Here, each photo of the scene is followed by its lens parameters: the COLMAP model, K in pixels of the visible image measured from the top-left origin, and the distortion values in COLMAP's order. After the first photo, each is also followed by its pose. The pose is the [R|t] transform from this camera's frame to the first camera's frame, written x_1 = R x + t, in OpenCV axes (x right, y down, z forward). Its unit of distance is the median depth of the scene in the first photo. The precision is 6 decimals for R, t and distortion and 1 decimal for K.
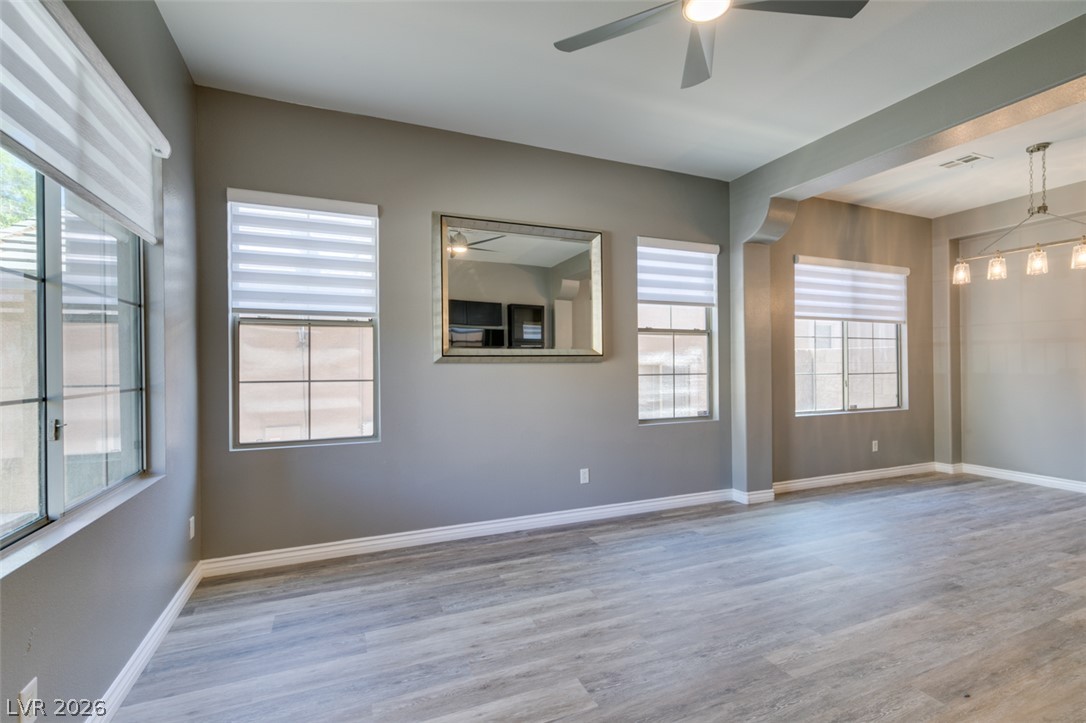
lens RADIAL K [[485.0, 0, 539.8], [0, 485.0, 362.3], [0, 0, 1]] dist [-0.000509, 0.000133]
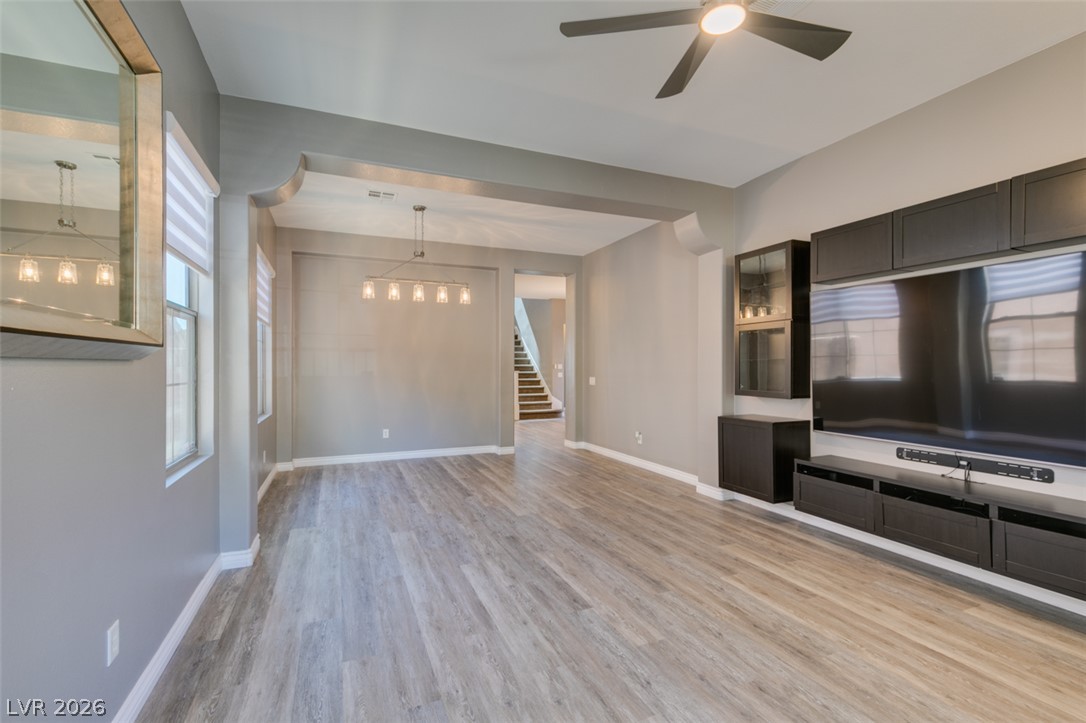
lens RADIAL K [[485.0, 0, 539.8], [0, 485.0, 362.3], [0, 0, 1]] dist [-0.000509, 0.000133]
pose [[-0.001333, 0.013011, 0.999914, -0.308538], [-0.004224, 0.999906, -0.013016, 0.004785], [-0.999990, -0.004241, -0.001278, 0.630977]]
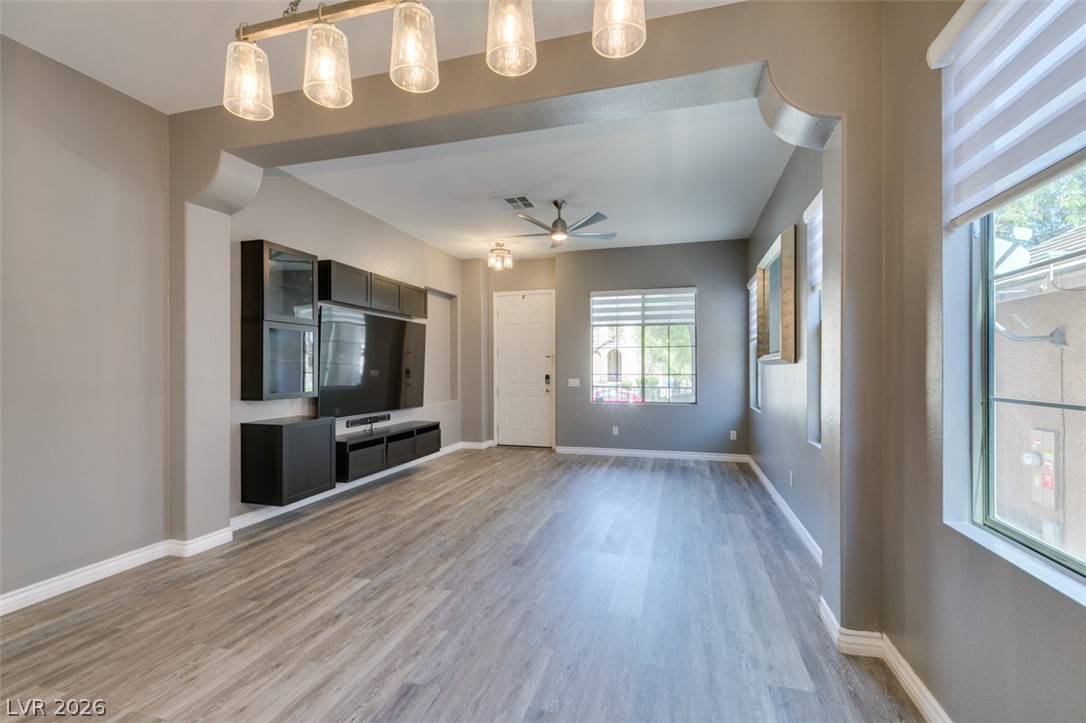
lens RADIAL K [[486.7, 0, 540.0], [0, 486.7, 364.8], [0, 0, 1]] dist [0.000428, -0.001241]
pose [[-0.628479, 0.001192, -0.777826, 1.163337], [0.008453, 0.999950, -0.005297, 0.001564], [0.777781, -0.009904, -0.628457, 1.199714]]
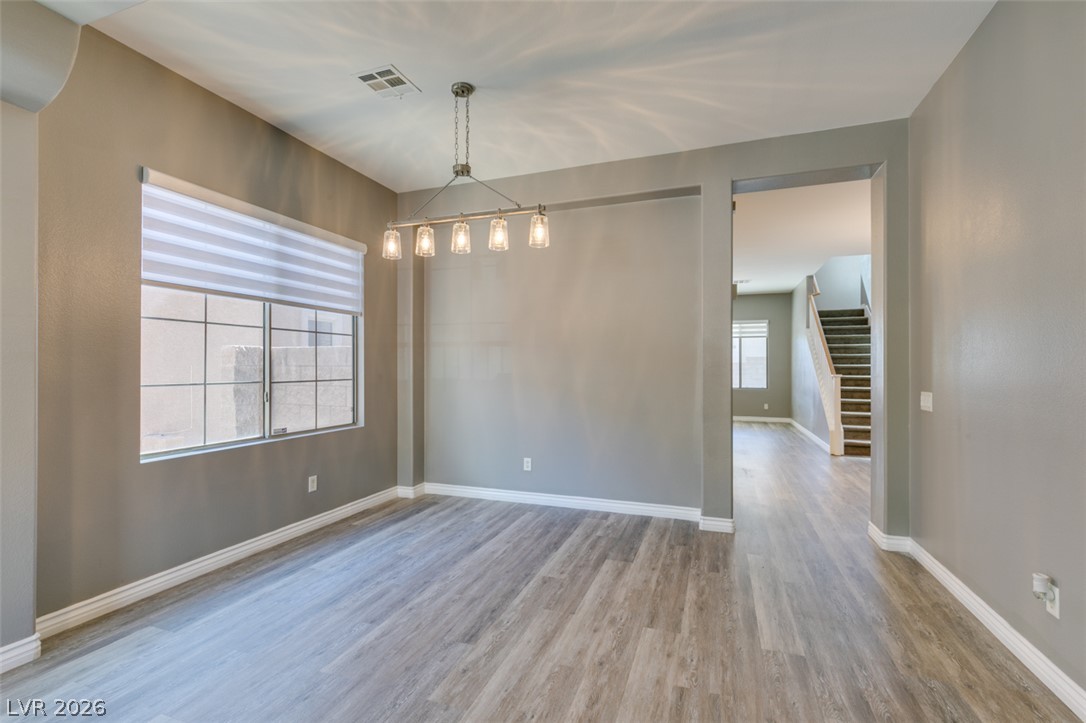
lens RADIAL K [[486.7, 0, 540.0], [0, 486.7, 364.8], [0, 0, 1]] dist [0.000428, -0.001241]
pose [[0.677500, 0.007731, 0.735482, 0.515399], [-0.007220, 0.999966, -0.003860, -0.000734], [-0.735487, -0.002695, 0.677533, 0.361206]]
